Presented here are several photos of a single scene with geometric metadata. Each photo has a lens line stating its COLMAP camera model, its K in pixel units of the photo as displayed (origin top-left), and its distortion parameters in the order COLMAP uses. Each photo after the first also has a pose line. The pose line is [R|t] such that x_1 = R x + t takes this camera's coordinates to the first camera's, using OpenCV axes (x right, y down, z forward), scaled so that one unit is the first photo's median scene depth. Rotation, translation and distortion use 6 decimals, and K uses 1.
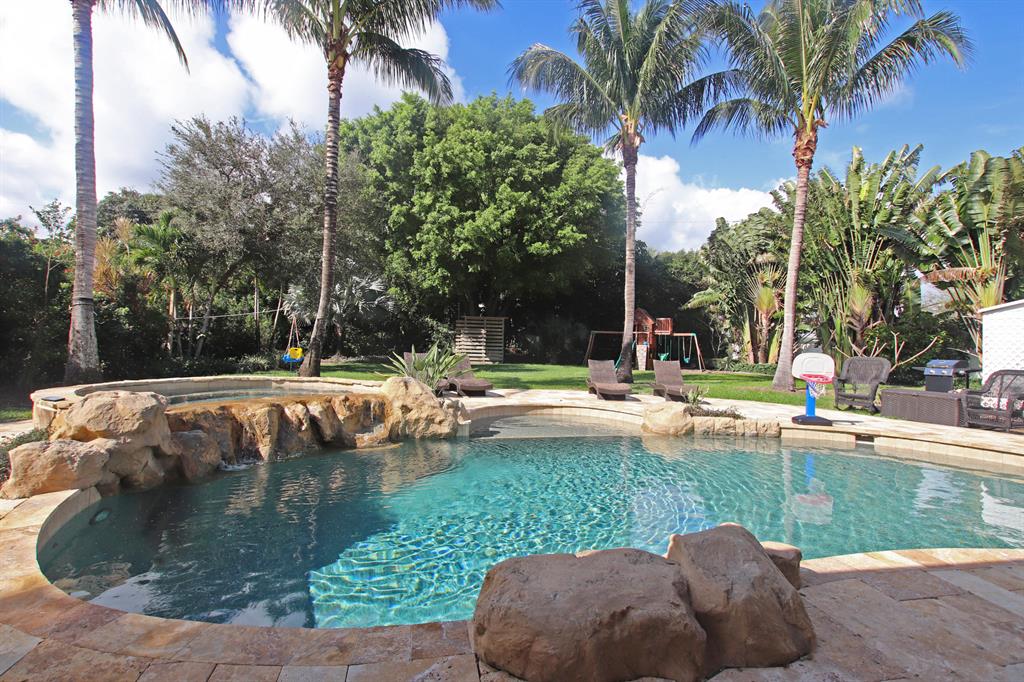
lens RADIAL K [[477.3, 0, 510.8], [0, 477.3, 333.8], [0, 0, 1]] dist [0.022684, -0.013007]
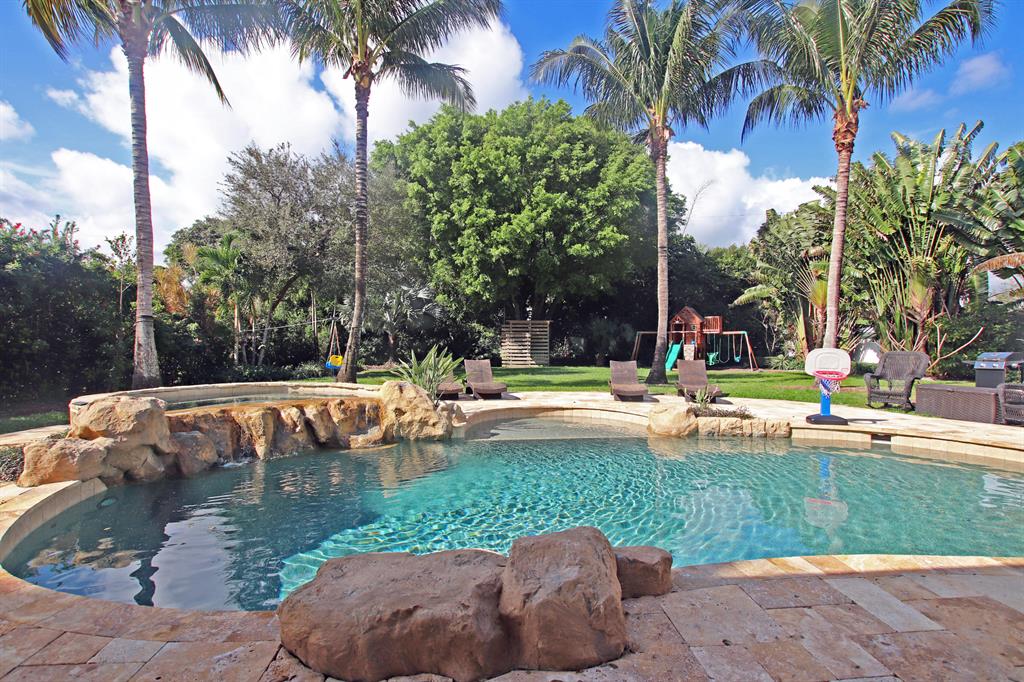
lens RADIAL K [[474.4, 0, 510.9], [0, 474.4, 348.4], [0, 0, 1]] dist [-0.028646, -0.000081]
pose [[0.992109, -0.024205, -0.123016, 0.071363], [0.027033, 0.999406, 0.021370, 0.002235], [0.122425, -0.024527, 0.992175, 0.008408]]
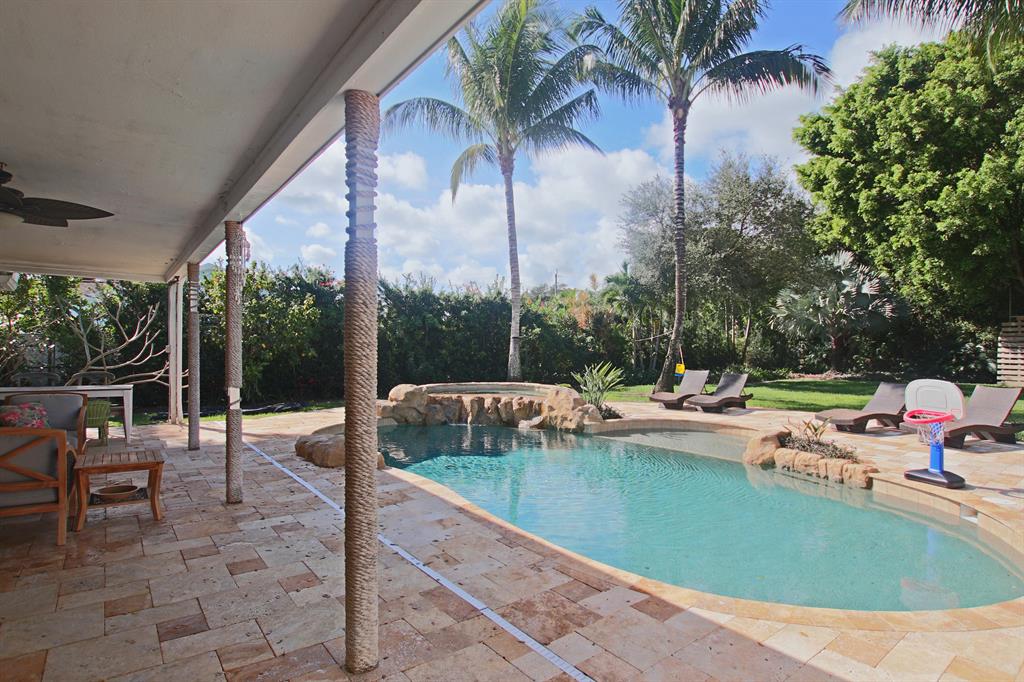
lens RADIAL K [[522.7, 0, 512.0], [0, 522.7, 341.0], [0, 0, 1]] dist [-0.002217, -0.000158]
pose [[0.459043, -0.035357, -0.887710, 0.566458], [0.028619, 0.999278, -0.025001, -0.007416], [0.887953, -0.013929, 0.459723, 0.069567]]
